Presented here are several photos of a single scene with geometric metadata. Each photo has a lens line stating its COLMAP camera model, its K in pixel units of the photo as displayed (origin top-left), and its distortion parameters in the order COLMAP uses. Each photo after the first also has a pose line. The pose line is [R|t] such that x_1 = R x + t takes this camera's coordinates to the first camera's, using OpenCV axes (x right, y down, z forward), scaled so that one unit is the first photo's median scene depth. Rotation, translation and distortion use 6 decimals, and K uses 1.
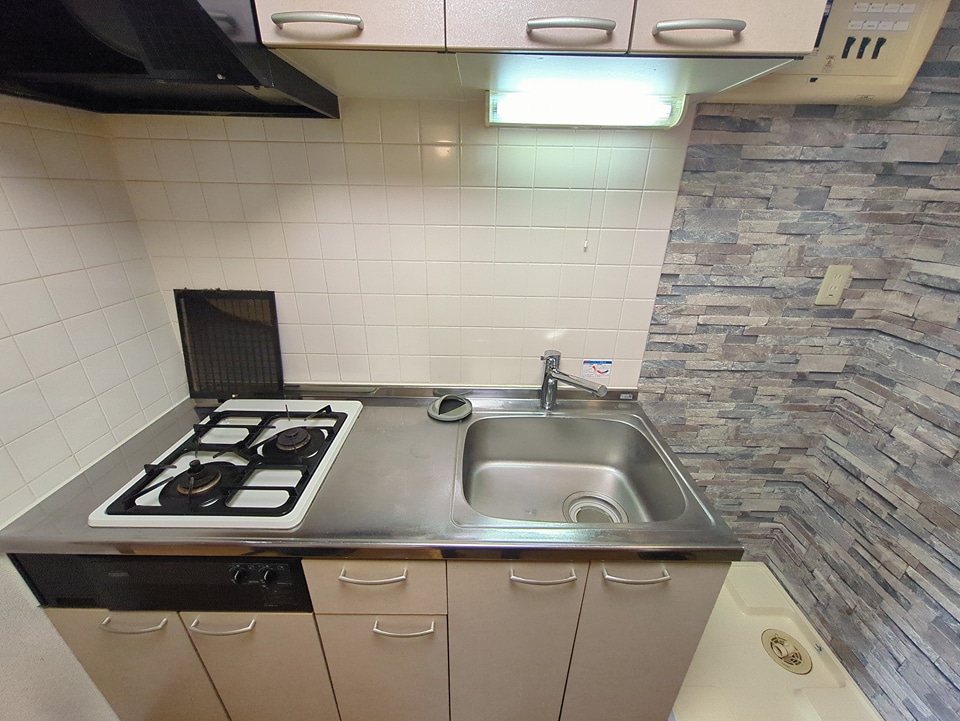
lens RADIAL K [[376.2, 0, 483.9], [0, 376.2, 357.5], [0, 0, 1]] dist [-0.001166, 0.000364]
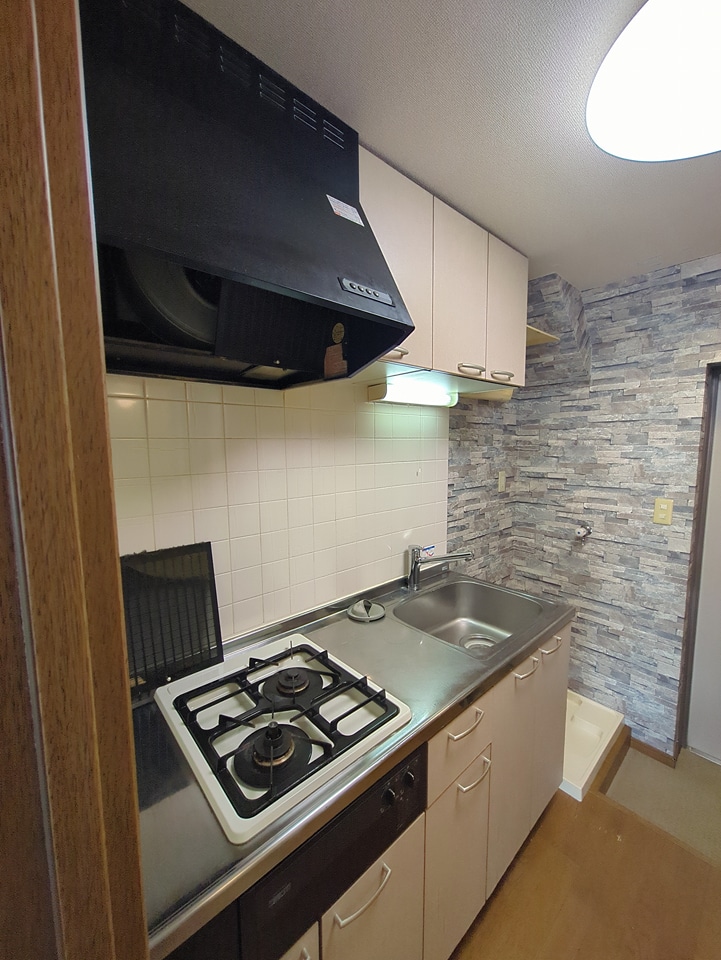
lens RADIAL K [[376.2, 0, 360.5], [0, 376.2, 480.0], [0, 0, 1]] dist [-0.001166, 0.000364]
pose [[0.748385, -0.089627, 0.657181, -0.886918], [0.283822, 0.938803, -0.195176, -0.027721], [-0.599471, 0.332589, 0.728024, 0.022023]]
